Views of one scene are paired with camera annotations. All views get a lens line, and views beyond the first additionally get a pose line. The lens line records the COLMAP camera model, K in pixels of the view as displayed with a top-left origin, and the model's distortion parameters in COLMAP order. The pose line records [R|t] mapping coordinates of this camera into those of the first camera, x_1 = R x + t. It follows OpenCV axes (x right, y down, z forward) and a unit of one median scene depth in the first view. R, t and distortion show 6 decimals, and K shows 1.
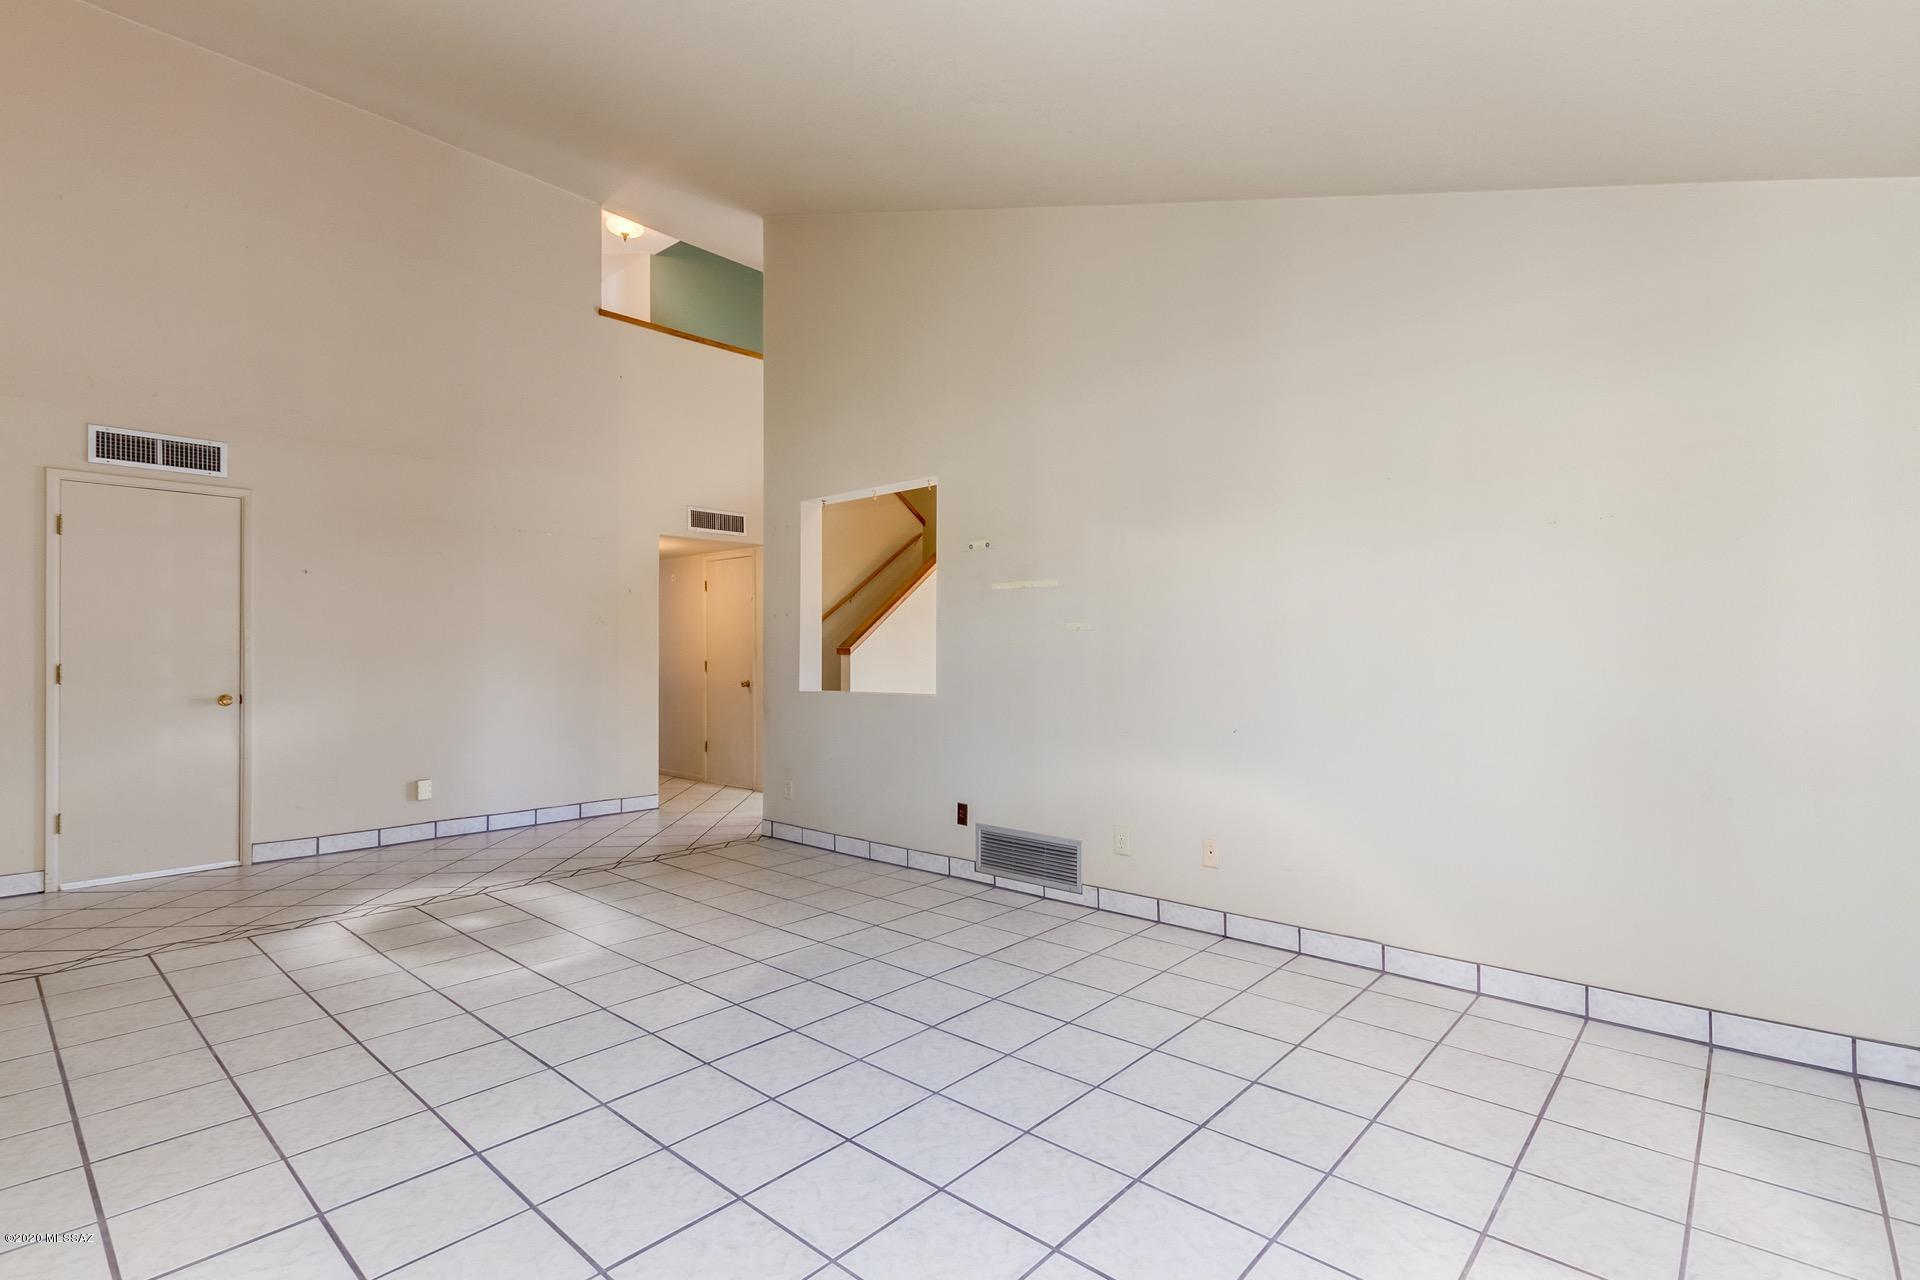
lens RADIAL K [[897.7, 0, 950.6], [0, 897.7, 642.3], [0, 0, 1]] dist [0.000063, -0.000514]
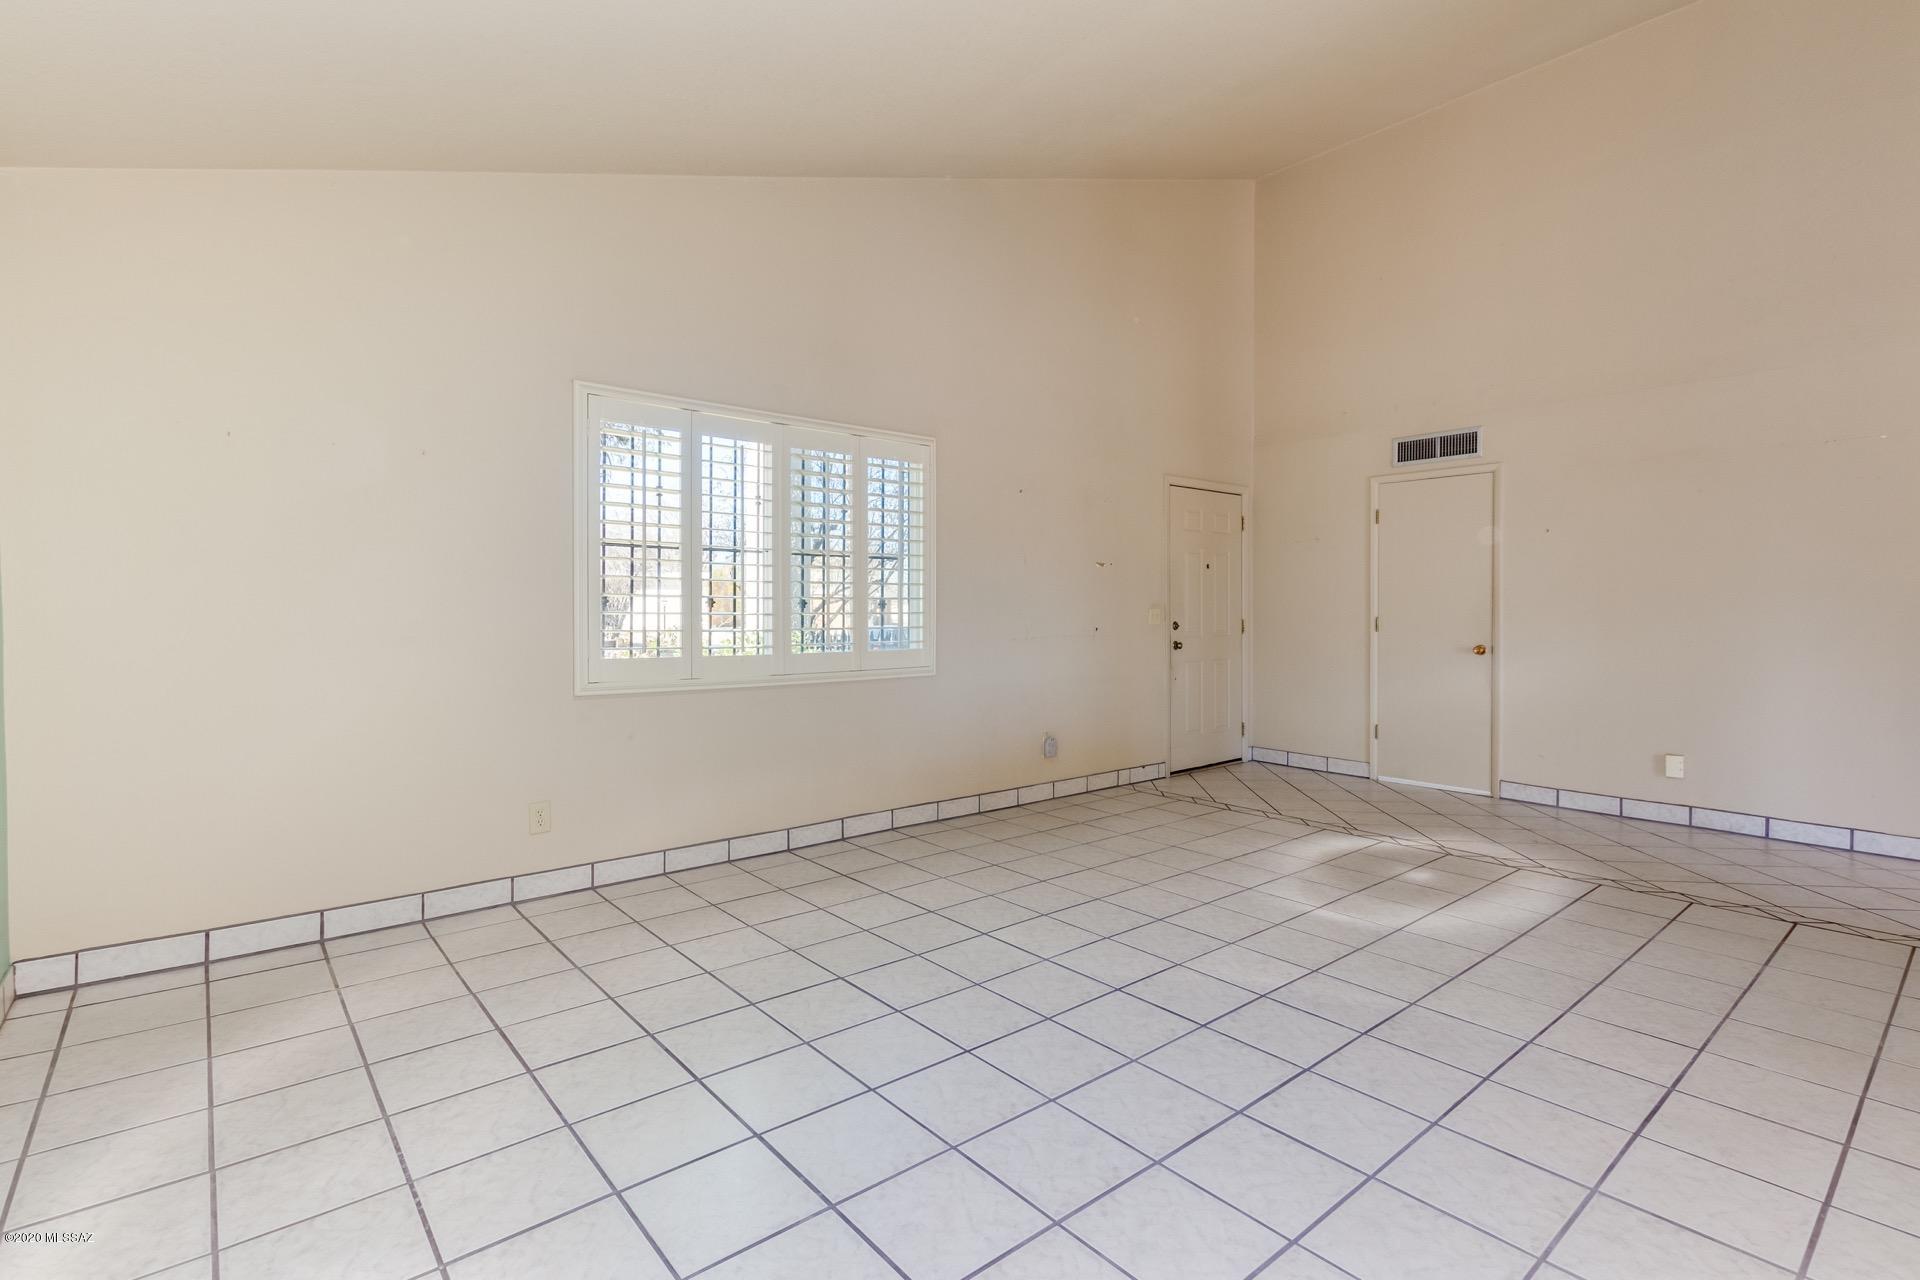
lens RADIAL K [[897.7, 0, 958.8], [0, 897.7, 623.7], [0, 0, 1]] dist [0.000063, -0.000514]
pose [[-0.144256, 0.017314, -0.989389, 0.431862], [0.012593, 0.999798, 0.015660, 0.003700], [0.989460, -0.010200, -0.144445, 0.508126]]
